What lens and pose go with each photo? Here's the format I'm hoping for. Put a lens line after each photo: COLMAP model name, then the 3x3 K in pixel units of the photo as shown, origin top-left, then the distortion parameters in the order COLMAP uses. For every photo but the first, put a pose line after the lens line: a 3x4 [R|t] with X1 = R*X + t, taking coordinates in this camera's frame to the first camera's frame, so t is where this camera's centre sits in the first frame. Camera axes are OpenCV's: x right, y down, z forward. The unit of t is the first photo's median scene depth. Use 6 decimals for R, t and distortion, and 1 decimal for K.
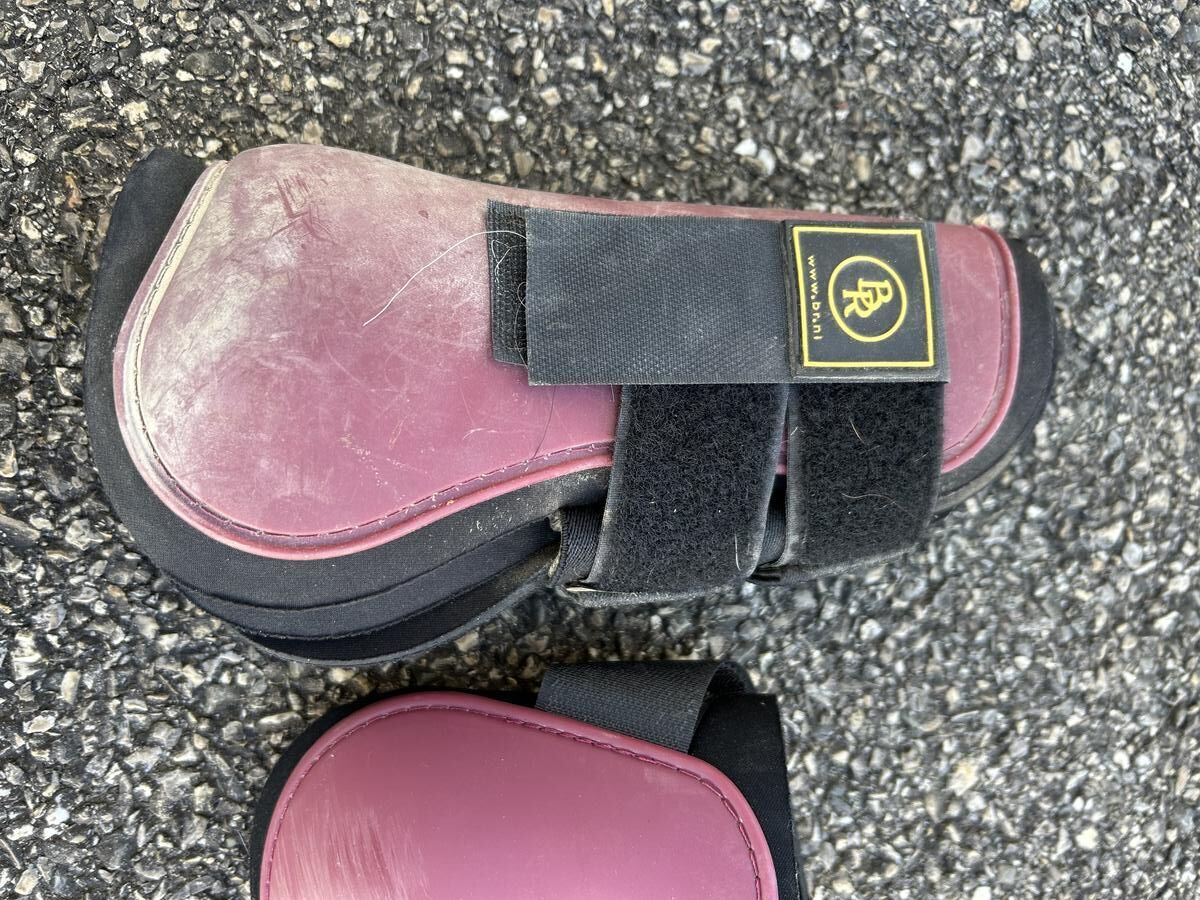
lens RADIAL K [[902.8, 0, 602.4], [0, 902.8, 445.9], [0, 0, 1]] dist [-0.000802, -0.018334]
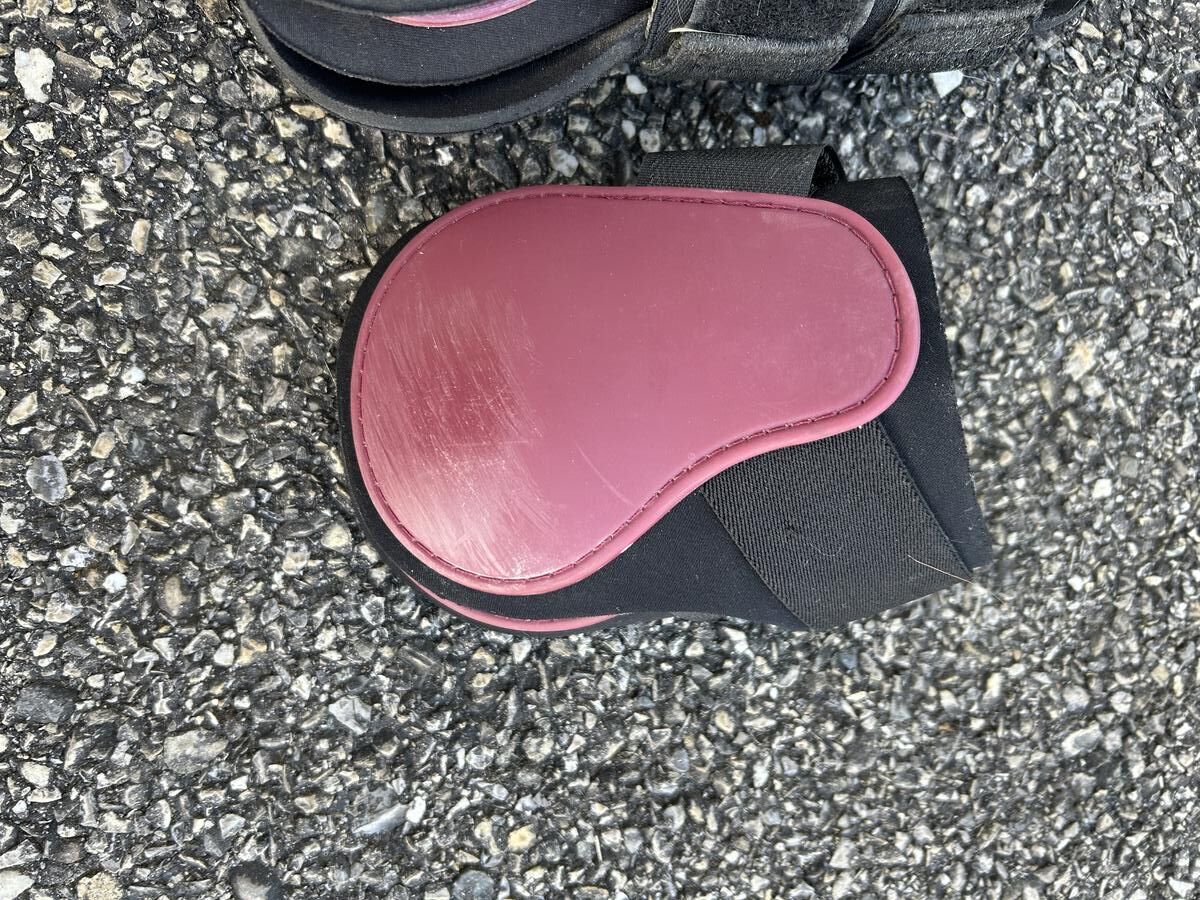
lens RADIAL K [[902.8, 0, 602.4], [0, 902.8, 445.9], [0, 0, 1]] dist [-0.000802, -0.018334]
pose [[0.998794, -0.037138, -0.032128, -0.077683], [0.038123, 0.998804, 0.030601, 0.465124], [0.030954, -0.031789, 0.999015, 0.052884]]
